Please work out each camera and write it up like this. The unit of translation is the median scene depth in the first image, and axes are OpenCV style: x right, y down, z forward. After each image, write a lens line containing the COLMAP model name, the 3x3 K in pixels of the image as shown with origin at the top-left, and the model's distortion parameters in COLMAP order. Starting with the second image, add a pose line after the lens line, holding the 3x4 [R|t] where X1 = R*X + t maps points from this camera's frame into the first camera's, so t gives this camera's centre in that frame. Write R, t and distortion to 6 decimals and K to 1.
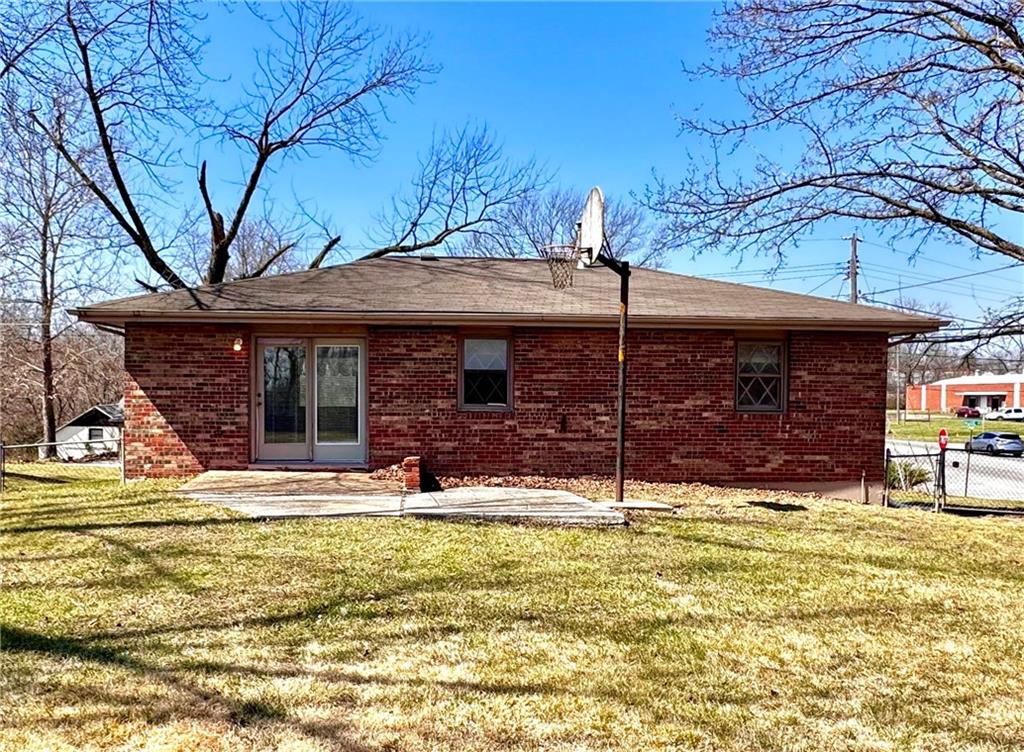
lens RADIAL K [[849.3, 0, 509.8], [0, 849.3, 375.9], [0, 0, 1]] dist [0.000216, 0.002630]
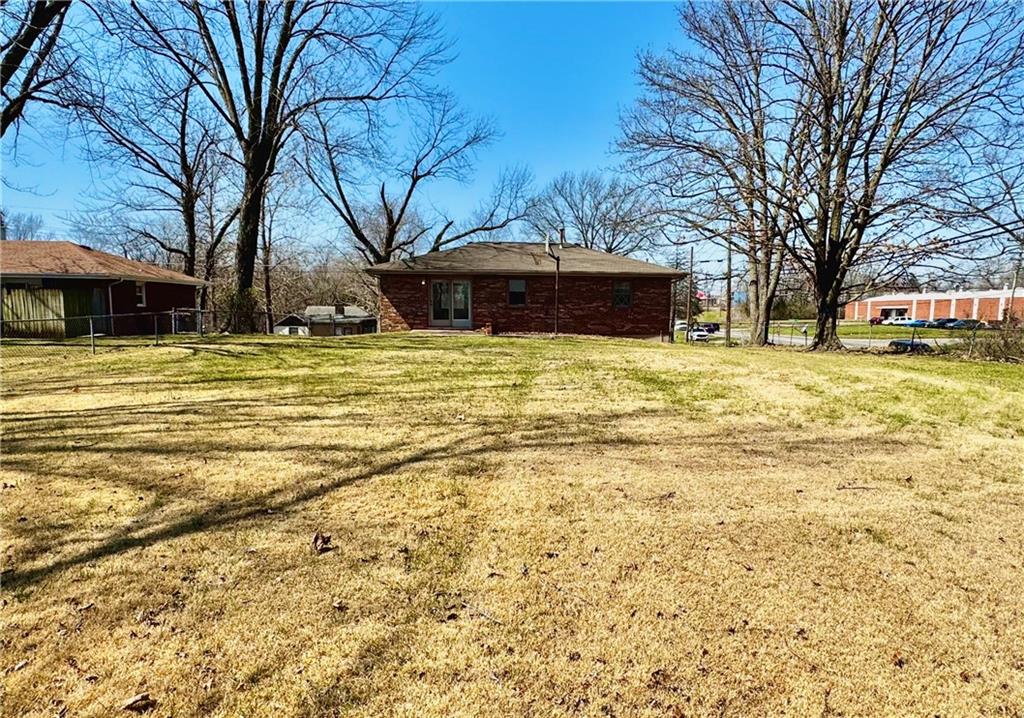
lens RADIAL K [[660.0, 0, 513.2], [0, 660.0, 357.6], [0, 0, 1]] dist [0.008632, 0.001144]
pose [[0.996402, 0.009233, -0.084249, 0.067083], [-0.001161, 0.995442, 0.095360, 0.000594], [0.084746, -0.094919, 0.991871, -0.522311]]
